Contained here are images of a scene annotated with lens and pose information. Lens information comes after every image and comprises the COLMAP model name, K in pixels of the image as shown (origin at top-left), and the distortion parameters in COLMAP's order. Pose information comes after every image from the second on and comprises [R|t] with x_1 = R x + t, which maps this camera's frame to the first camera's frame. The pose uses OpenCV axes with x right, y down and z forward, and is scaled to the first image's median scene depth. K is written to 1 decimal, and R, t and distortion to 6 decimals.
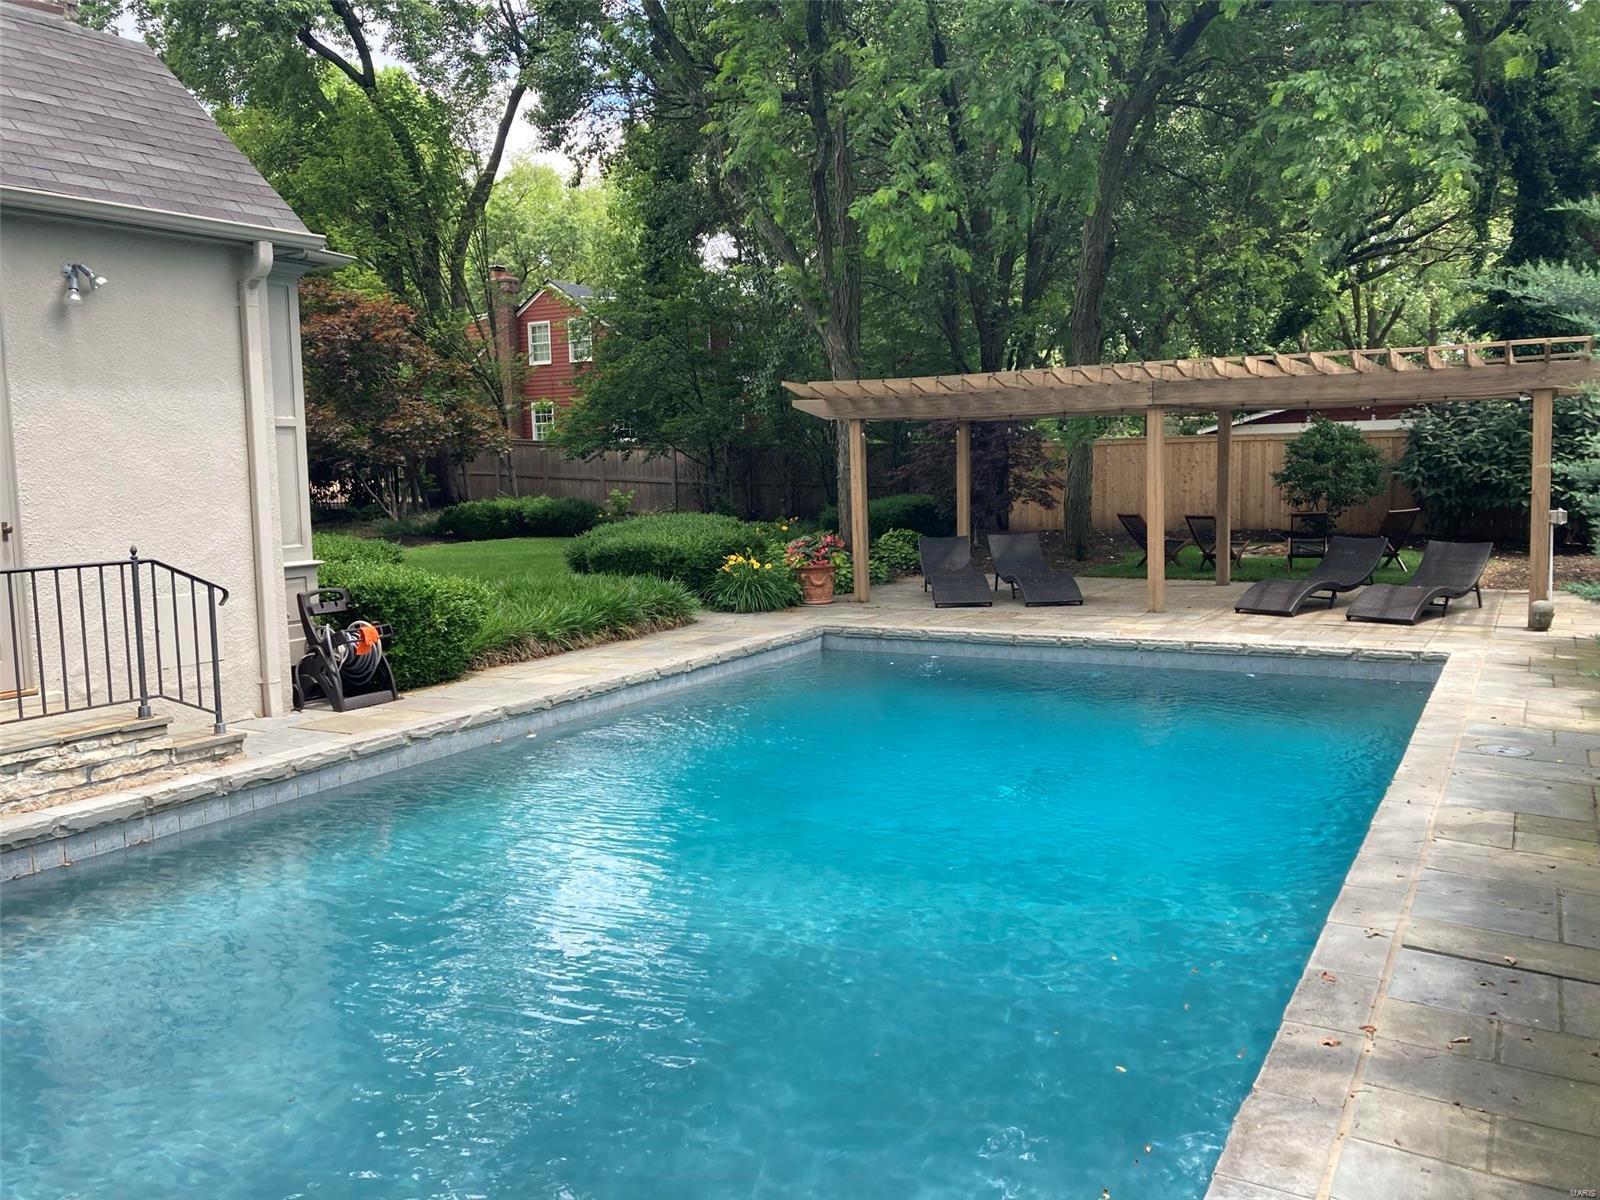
lens RADIAL K [[1306.7, 0, 800.0], [0, 1306.7, 600.0], [0, 0, 1]] dist [0.002030, 0.001205]
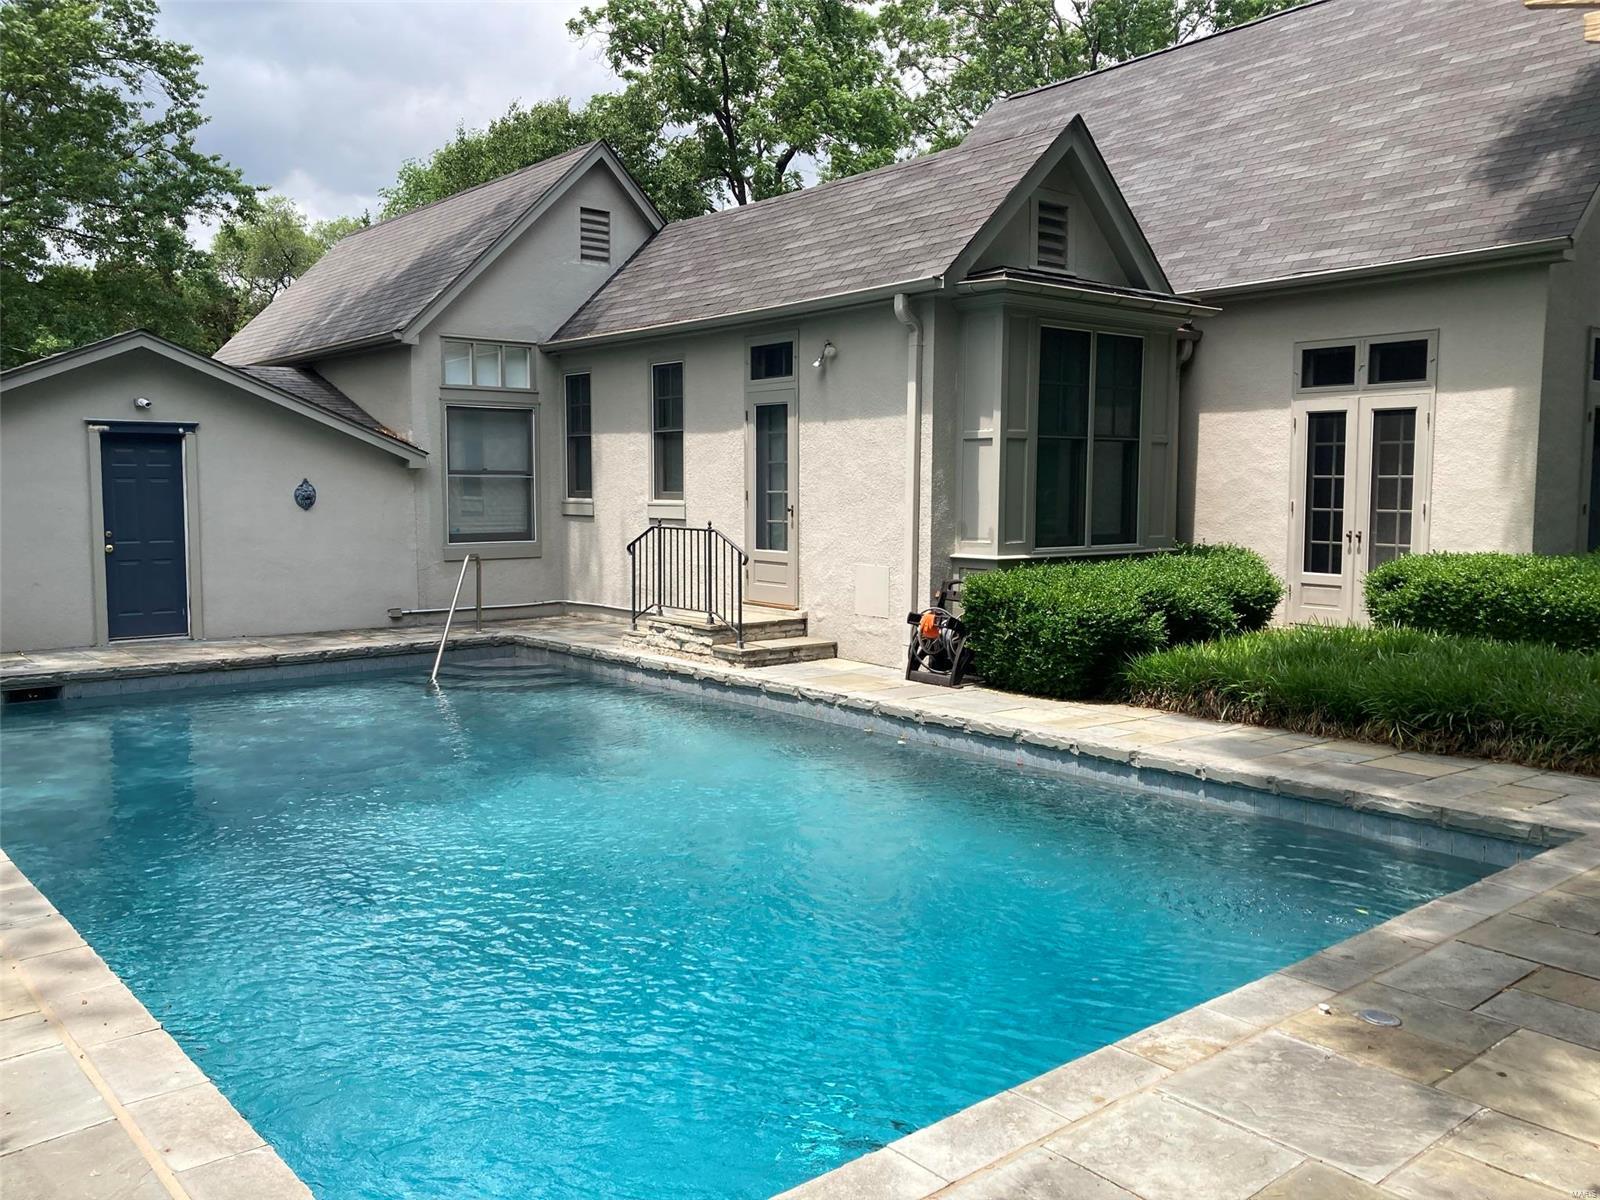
lens RADIAL K [[1306.7, 0, 800.0], [0, 1306.7, 600.0], [0, 0, 1]] dist [0.002030, 0.001205]
pose [[-0.333037, 0.090113, -0.938598, 1.002537], [-0.112103, 0.984579, 0.134305, -0.173155], [0.936226, 0.149948, -0.317799, 1.627513]]
